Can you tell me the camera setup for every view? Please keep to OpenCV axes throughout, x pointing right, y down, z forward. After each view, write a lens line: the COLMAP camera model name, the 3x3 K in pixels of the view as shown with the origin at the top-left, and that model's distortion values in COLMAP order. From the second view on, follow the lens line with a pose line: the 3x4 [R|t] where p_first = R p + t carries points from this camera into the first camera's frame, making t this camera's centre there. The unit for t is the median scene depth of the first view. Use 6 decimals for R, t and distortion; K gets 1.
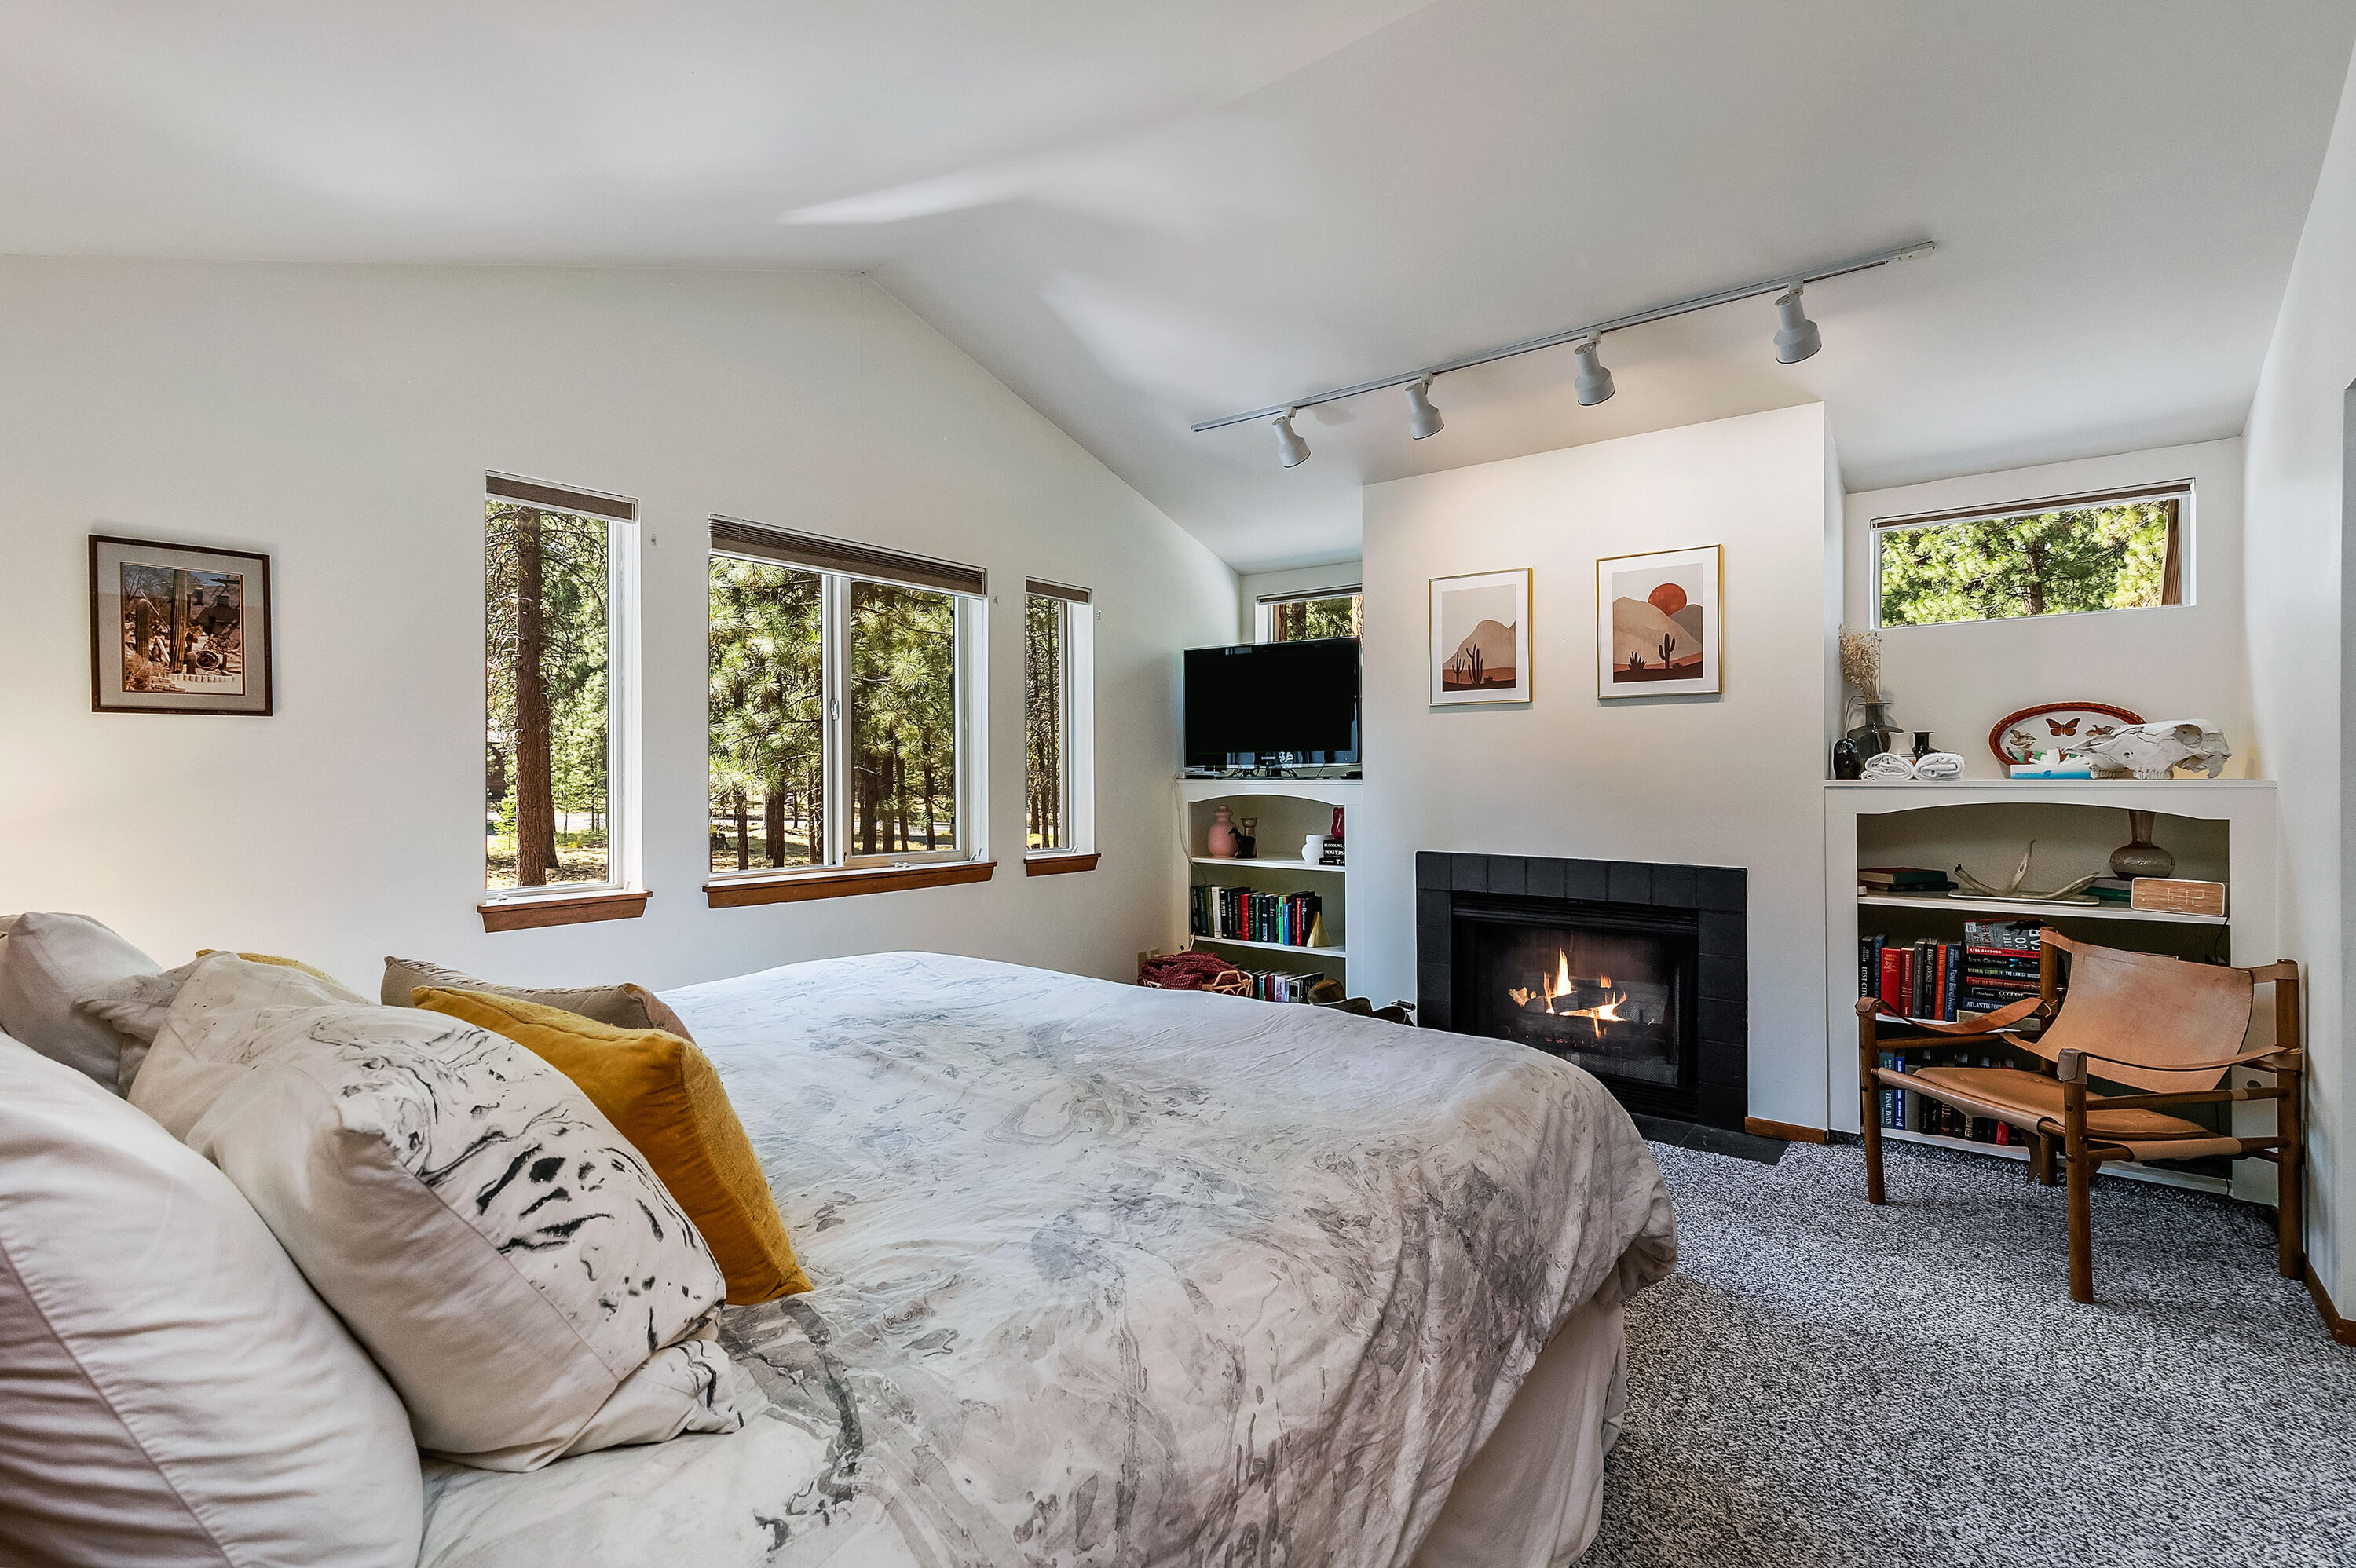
lens RADIAL K [[1083.3, 0, 1173.2], [0, 1083.3, 772.3], [0, 0, 1]] dist [0.004010, -0.001086]
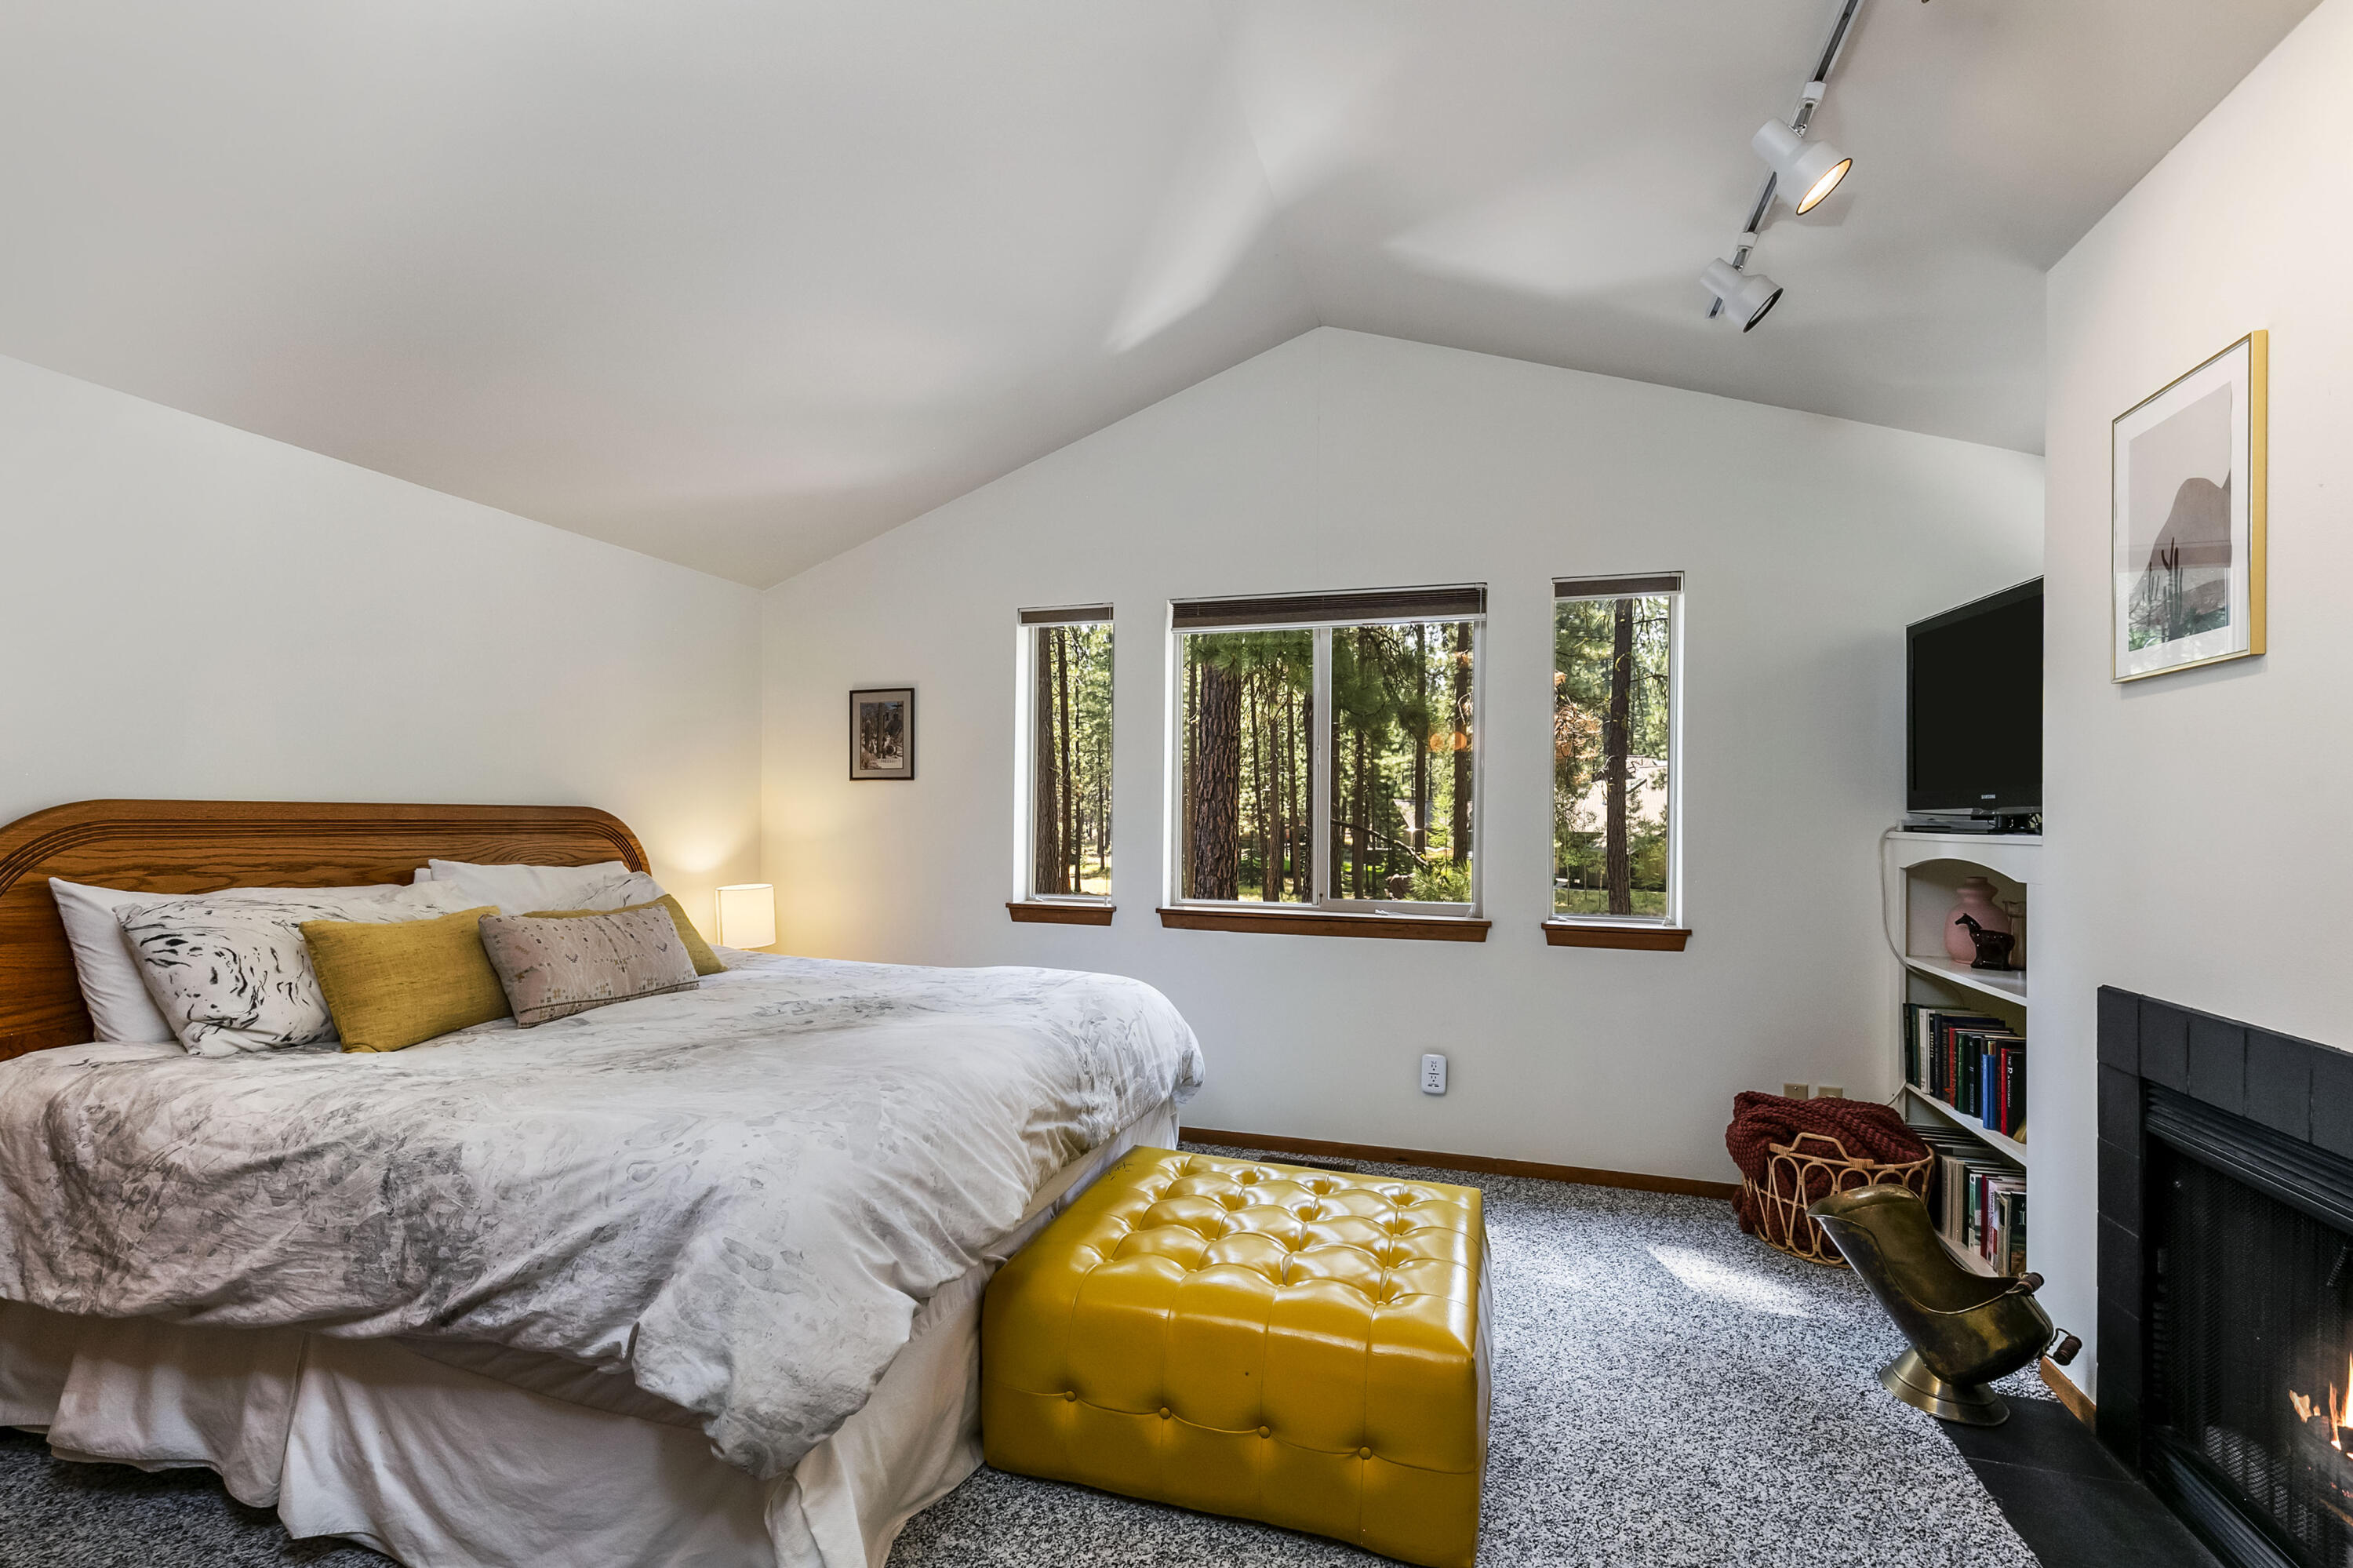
lens RADIAL K [[1082.1, 0, 1115.0], [0, 1082.1, 820.2], [0, 0, 1]] dist [0.004010, -0.001086]
pose [[0.344745, 0.008226, -0.938660, 0.928876], [-0.008414, 0.999949, 0.005673, -0.000182], [0.938659, 0.005942, 0.344796, 0.723202]]
